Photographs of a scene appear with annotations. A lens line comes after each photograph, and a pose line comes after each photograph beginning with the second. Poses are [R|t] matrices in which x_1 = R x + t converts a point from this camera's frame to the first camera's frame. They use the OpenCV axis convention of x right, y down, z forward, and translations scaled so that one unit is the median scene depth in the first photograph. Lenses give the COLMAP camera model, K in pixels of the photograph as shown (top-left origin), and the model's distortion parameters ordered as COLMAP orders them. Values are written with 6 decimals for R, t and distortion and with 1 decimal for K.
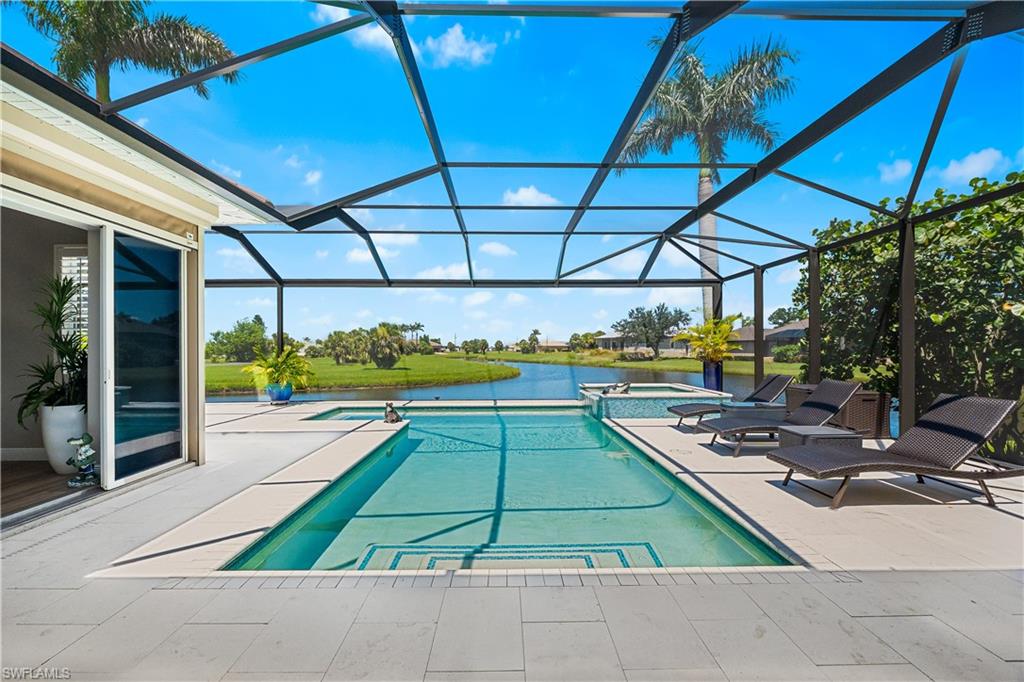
lens RADIAL K [[435.8, 0, 506.1], [0, 435.8, 343.6], [0, 0, 1]] dist [-0.011125, 0.001614]
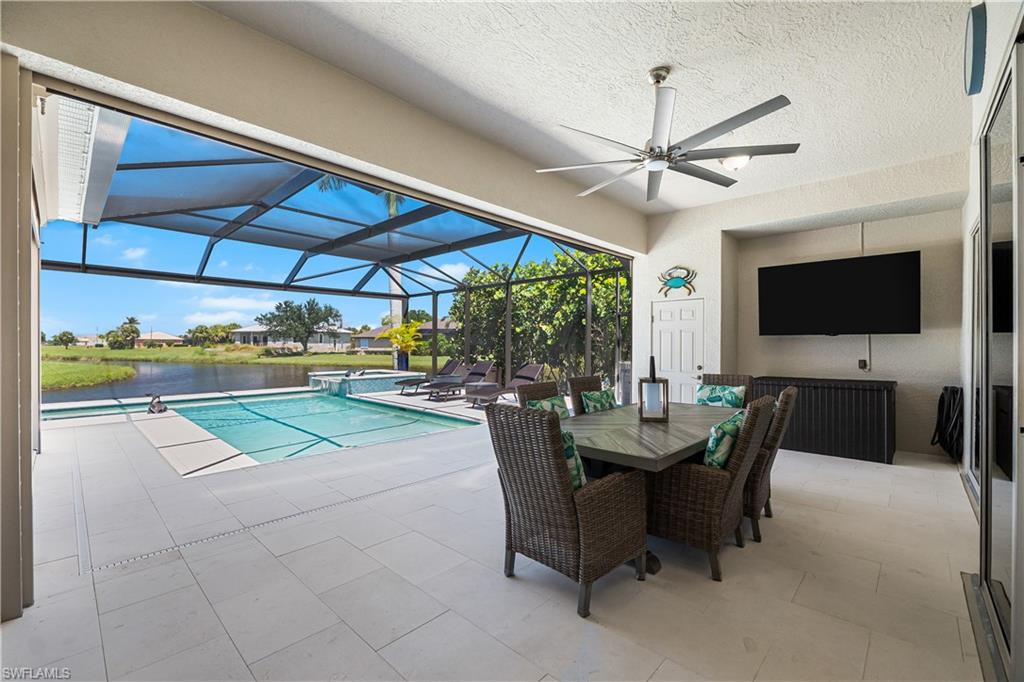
lens RADIAL K [[435.8, 0, 514.1], [0, 435.8, 339.1], [0, 0, 1]] dist [-0.011125, 0.001614]
pose [[0.691364, 0.012944, 0.722390, -0.046828], [-0.013820, 0.999894, -0.004690, -0.000510], [-0.722374, -0.006741, 0.691470, -0.038209]]
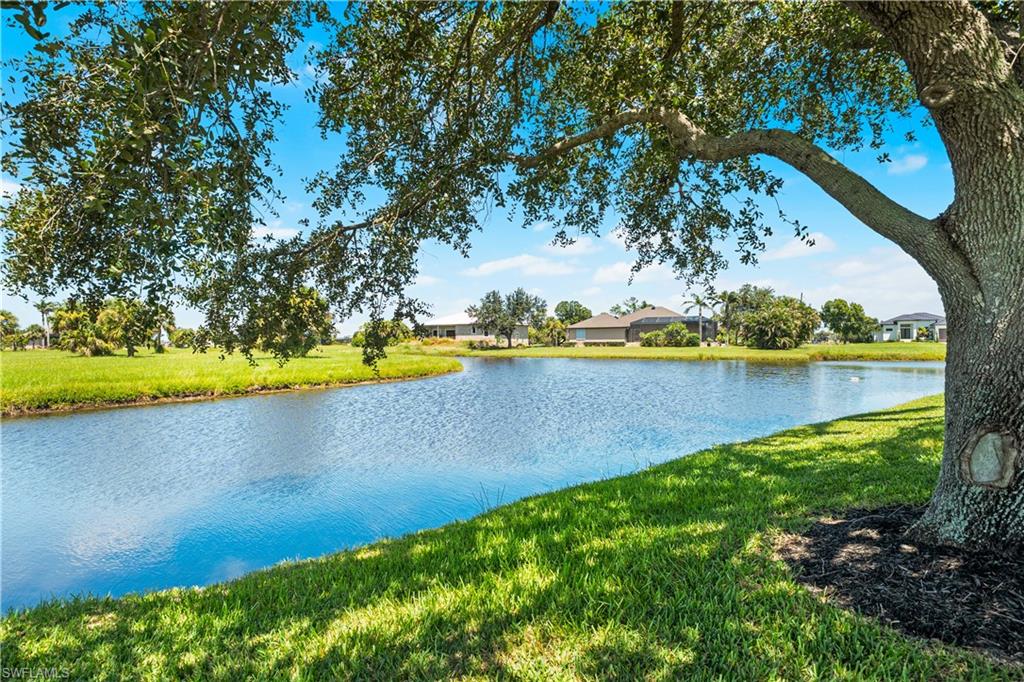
lens RADIAL K [[491.0, 0, 492.3], [0, 491.0, 342.0], [0, 0, 1]] dist [-0.004201, -0.000399]
pose [[0.805172, 0.000838, 0.593041, -0.328175], [-0.003606, 0.999987, 0.003482, 0.021817], [-0.593030, -0.004942, 0.805165, 0.168493]]
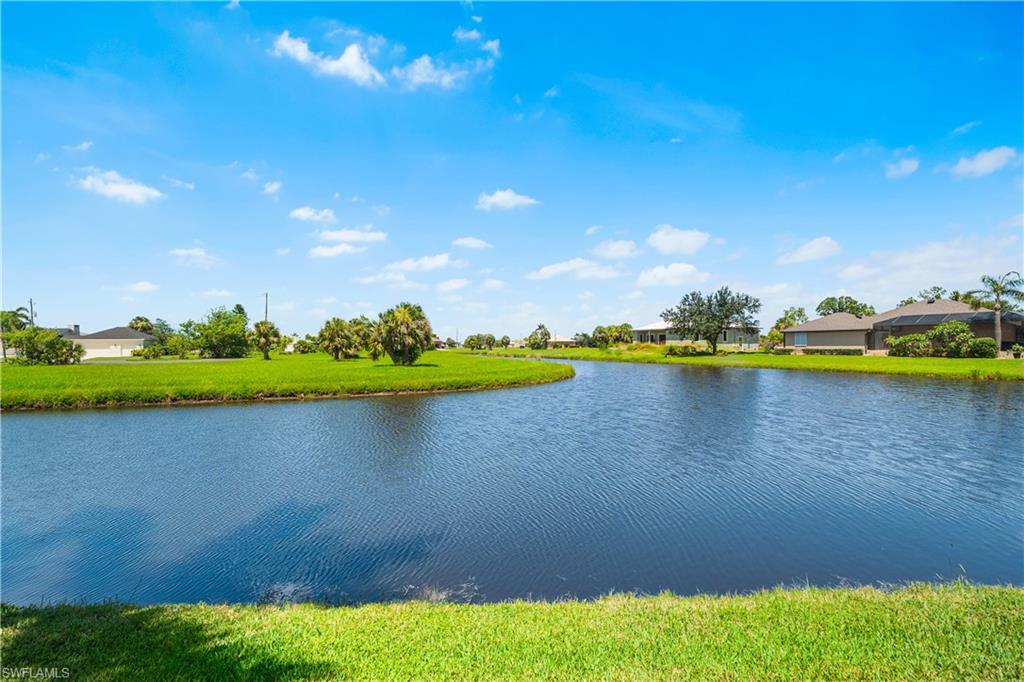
lens RADIAL K [[435.8, 0, 511.2], [0, 435.8, 343.0], [0, 0, 1]] dist [-0.011125, 0.001614]
pose [[0.999496, -0.000382, 0.031744, -0.081244], [0.000222, 0.999987, 0.005029, 0.010928], [-0.031745, -0.005020, 0.999483, 0.170523]]
